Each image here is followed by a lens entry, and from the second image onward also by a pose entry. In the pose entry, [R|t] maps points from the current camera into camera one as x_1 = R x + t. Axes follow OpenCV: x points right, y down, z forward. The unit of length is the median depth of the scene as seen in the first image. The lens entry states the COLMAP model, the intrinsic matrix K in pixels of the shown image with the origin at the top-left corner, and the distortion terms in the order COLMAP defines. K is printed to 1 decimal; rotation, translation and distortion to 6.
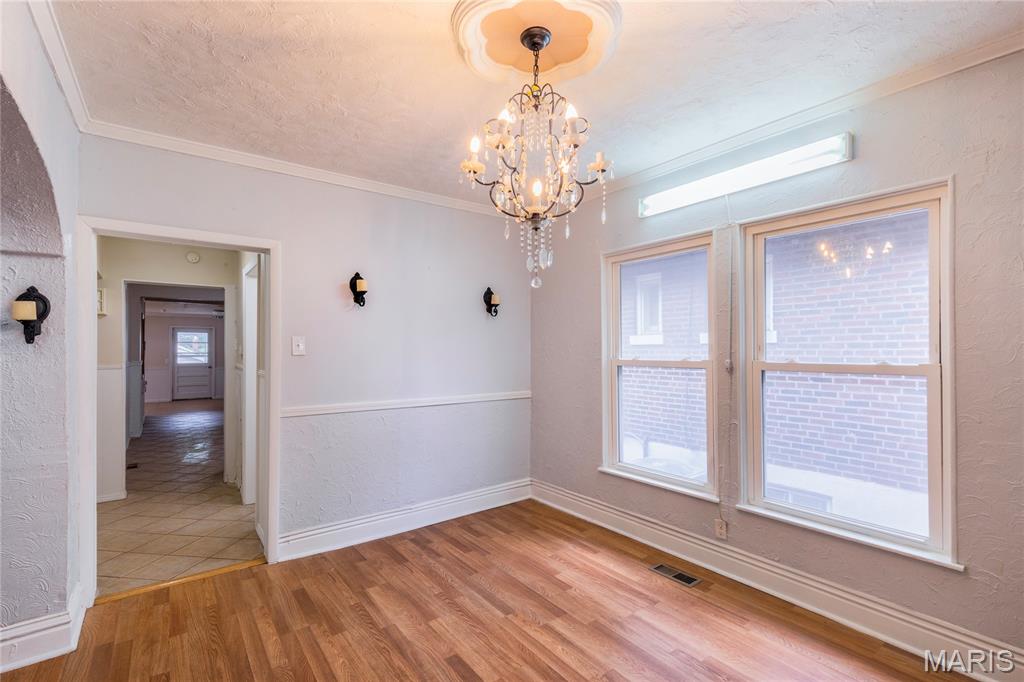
lens RADIAL K [[464.0, 0, 509.0], [0, 464.0, 350.6], [0, 0, 1]] dist [0.012348, -0.001621]
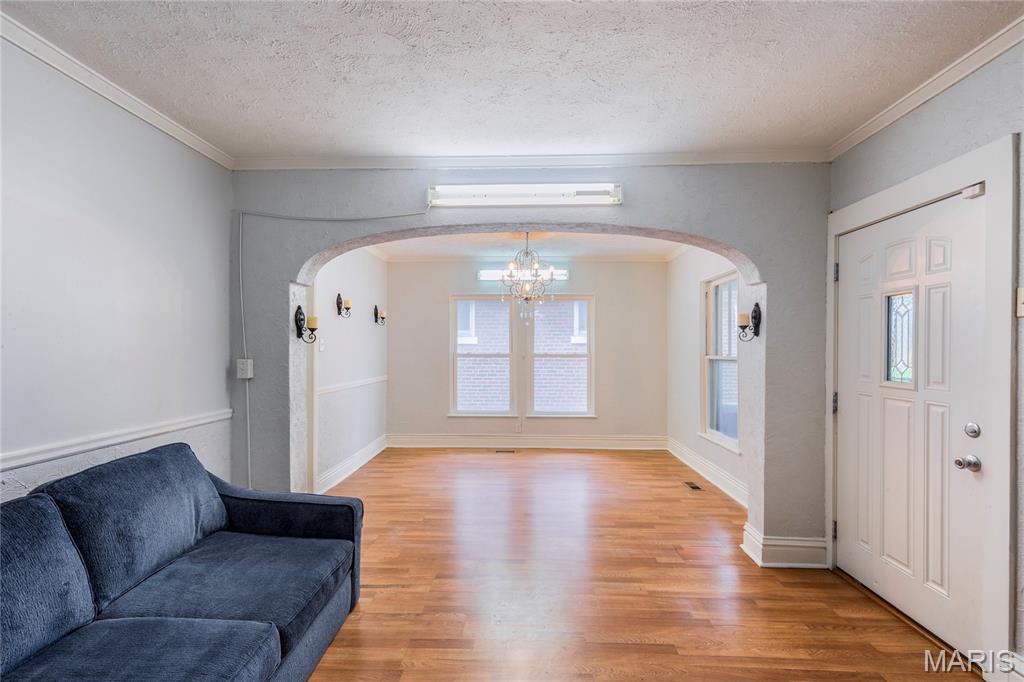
lens RADIAL K [[464.0, 0, 515.4], [0, 464.0, 346.0], [0, 0, 1]] dist [0.012348, -0.001621]
pose [[0.620548, 0.004170, 0.784158, -1.166660], [-0.001171, 0.999990, -0.004391, -0.001783], [-0.784168, 0.001806, 0.620546, -0.336110]]
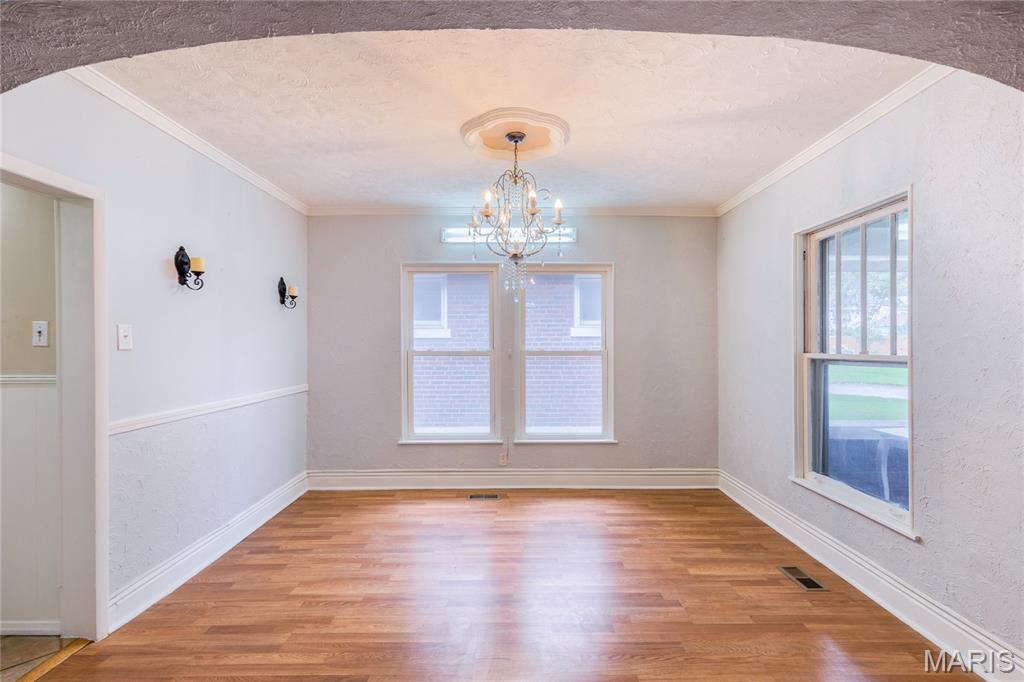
lens RADIAL K [[464.0, 0, 515.9], [0, 464.0, 345.1], [0, 0, 1]] dist [0.012348, -0.001621]
pose [[0.596020, -0.004541, 0.802957, -0.663949], [0.003107, 0.999990, 0.003349, 0.001282], [-0.802964, 0.000499, 0.596028, 0.048608]]
